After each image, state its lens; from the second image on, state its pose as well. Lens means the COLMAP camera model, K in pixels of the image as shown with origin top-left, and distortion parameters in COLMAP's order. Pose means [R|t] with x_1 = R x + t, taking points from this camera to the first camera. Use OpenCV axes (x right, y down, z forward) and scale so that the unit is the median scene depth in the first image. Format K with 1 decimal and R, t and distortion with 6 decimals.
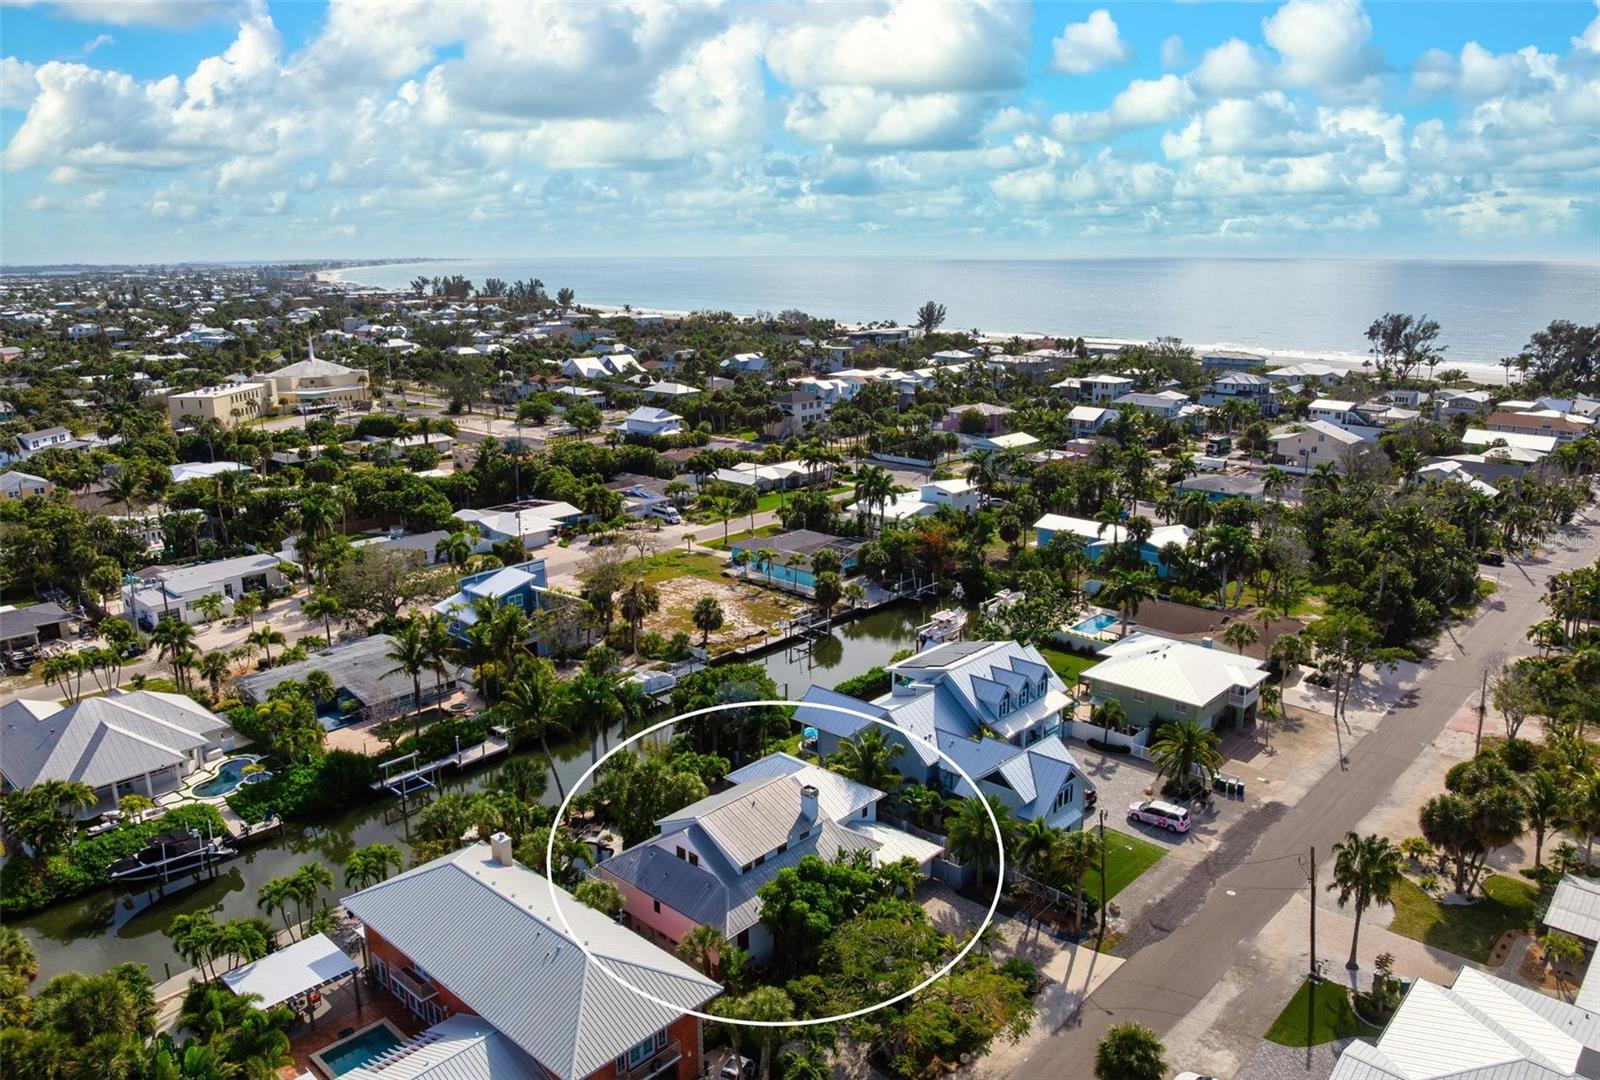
lens RADIAL K [[1128.4, 0, 800.8], [0, 1128.4, 509.2], [0, 0, 1]] dist [-0.043034, -0.000446]
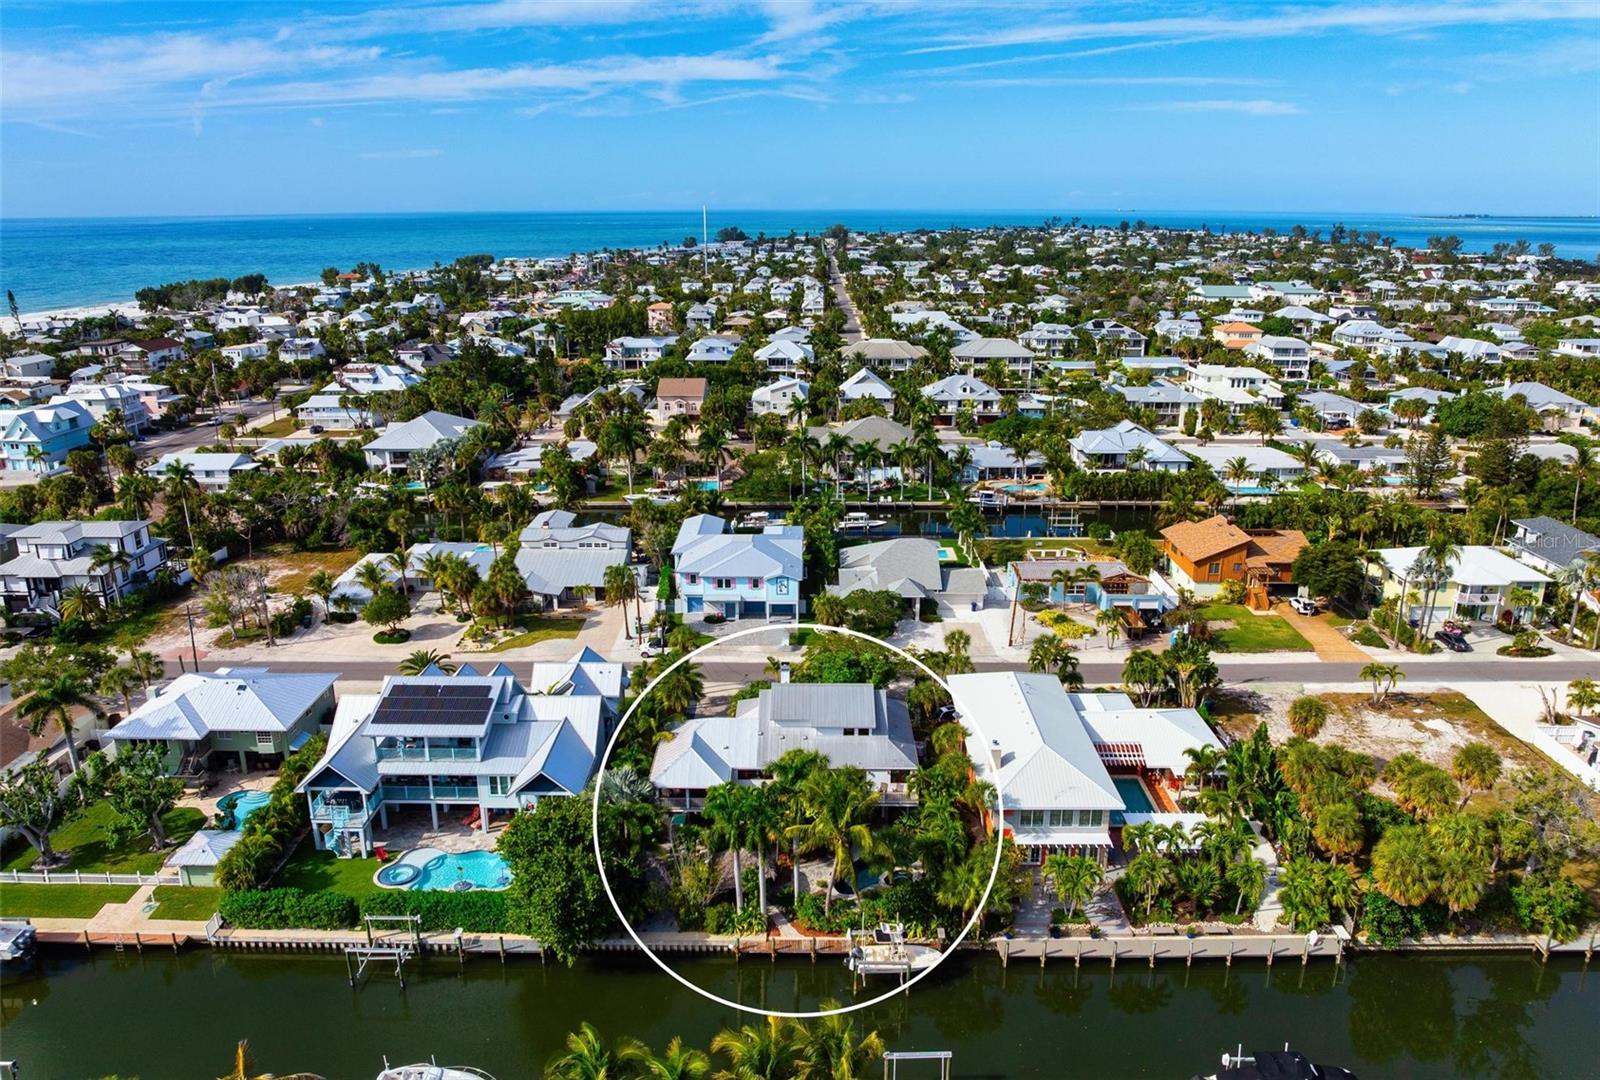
lens RADIAL K [[1128.8, 0, 796.0], [0, 1128.8, 542.5], [0, 0, 1]] dist [-0.036725, -0.008435]
pose [[-0.669295, -0.206642, 0.713683, -0.370370], [0.175053, 0.889650, 0.421757, -0.173457], [-0.722081, 0.407212, -0.559265, 0.723975]]
